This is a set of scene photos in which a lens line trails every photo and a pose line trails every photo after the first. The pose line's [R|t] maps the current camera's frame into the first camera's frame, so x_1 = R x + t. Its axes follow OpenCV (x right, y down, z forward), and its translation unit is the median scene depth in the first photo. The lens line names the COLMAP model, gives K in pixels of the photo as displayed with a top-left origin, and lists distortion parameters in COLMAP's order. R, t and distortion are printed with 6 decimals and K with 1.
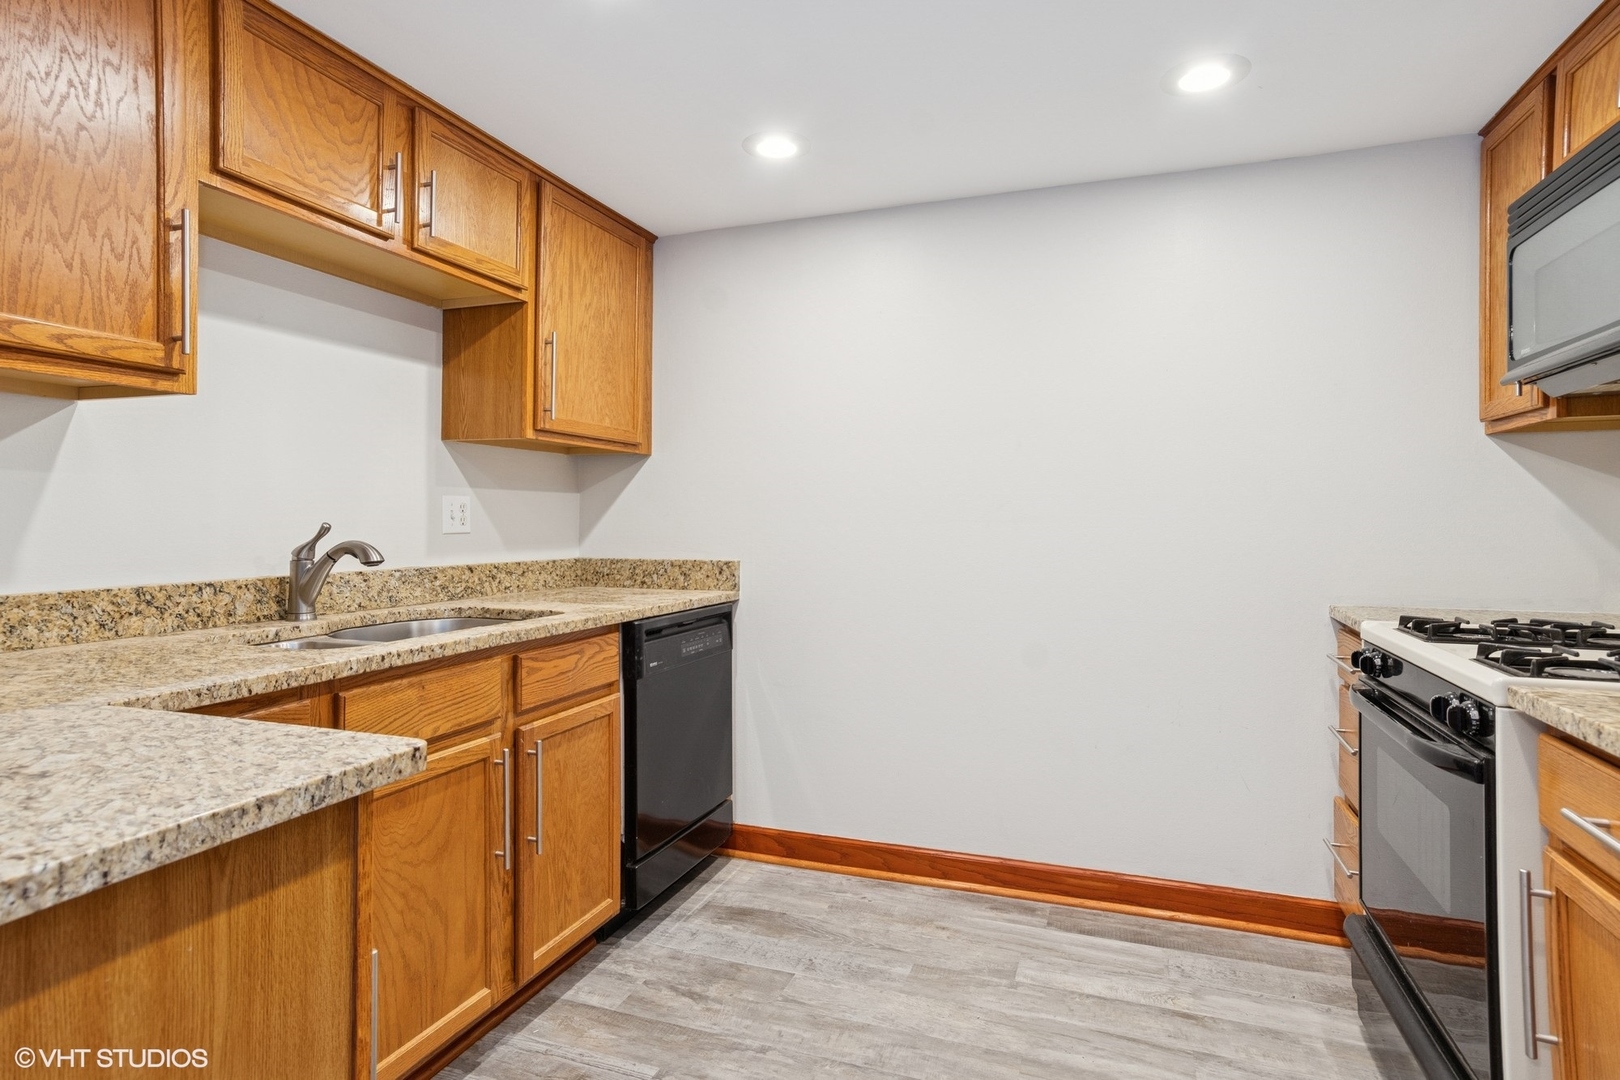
lens RADIAL K [[850.7, 0, 809.1], [0, 850.7, 514.2], [0, 0, 1]] dist [-0.001470, -0.000023]
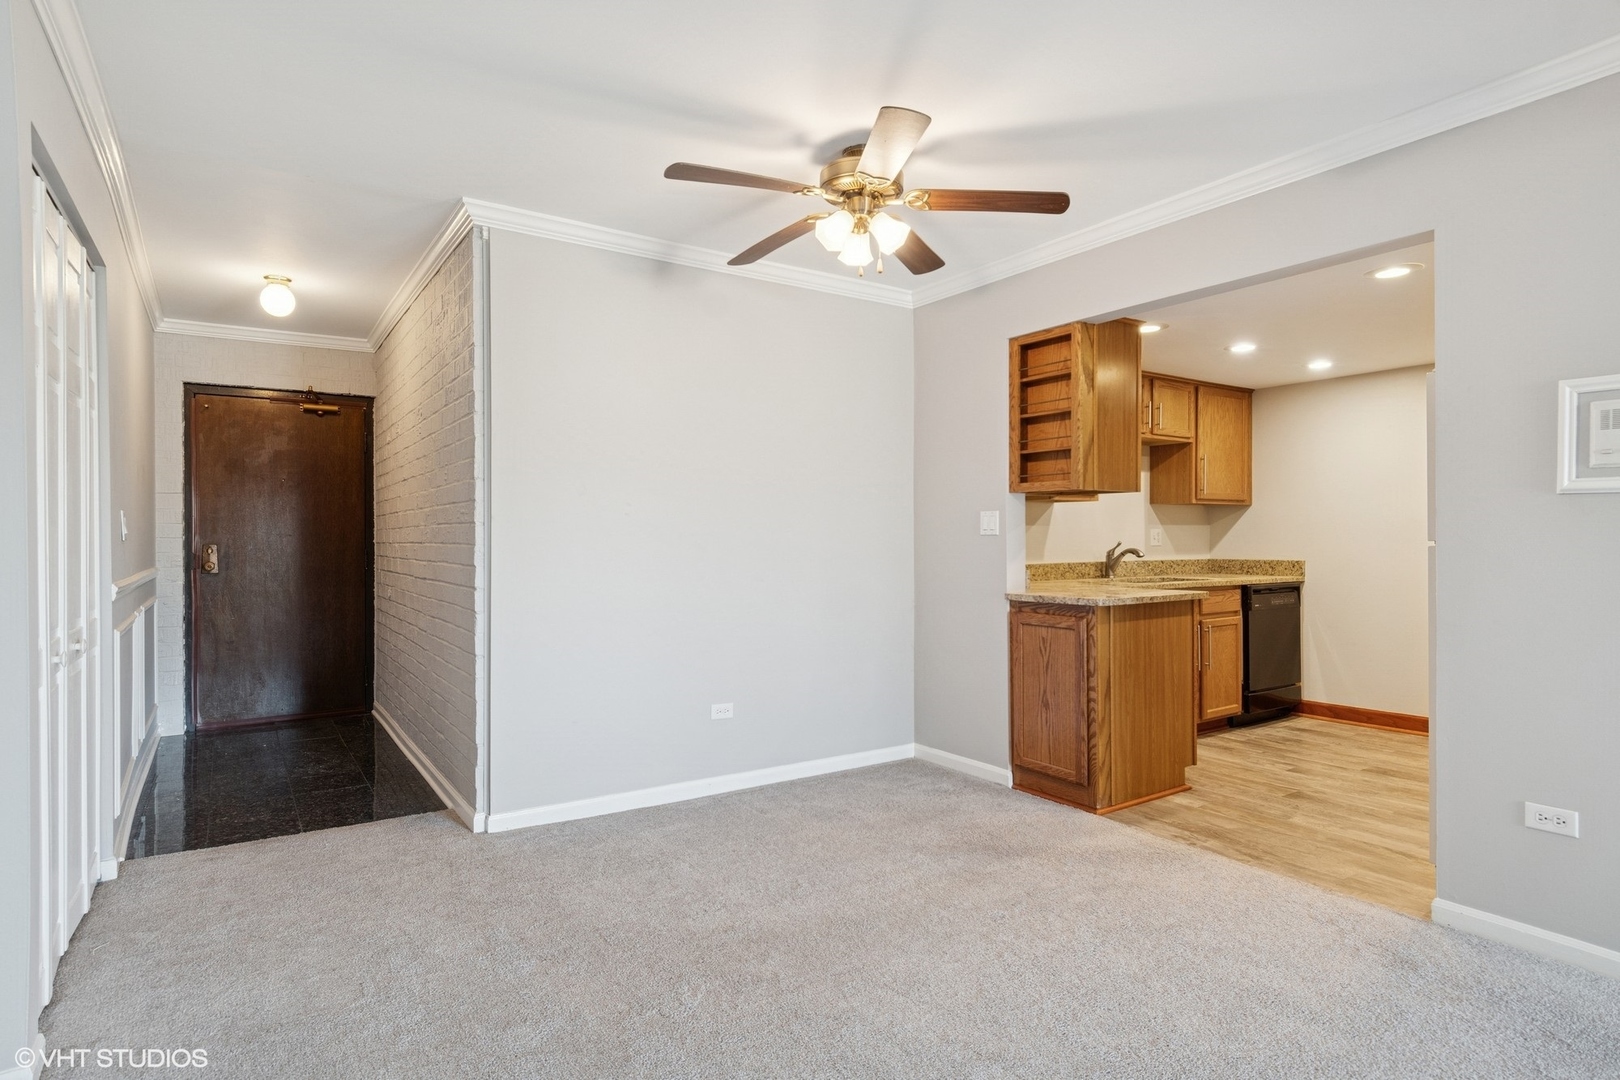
lens RADIAL K [[855.5, 0, 810.0], [0, 855.5, 540.0], [0, 0, 1]] dist [-0.000754, -0.000320]
pose [[0.804831, -0.004718, -0.593485, 0.192247], [0.010918, 0.999917, 0.006857, -0.018898], [0.593403, -0.011998, 0.804816, -1.406400]]
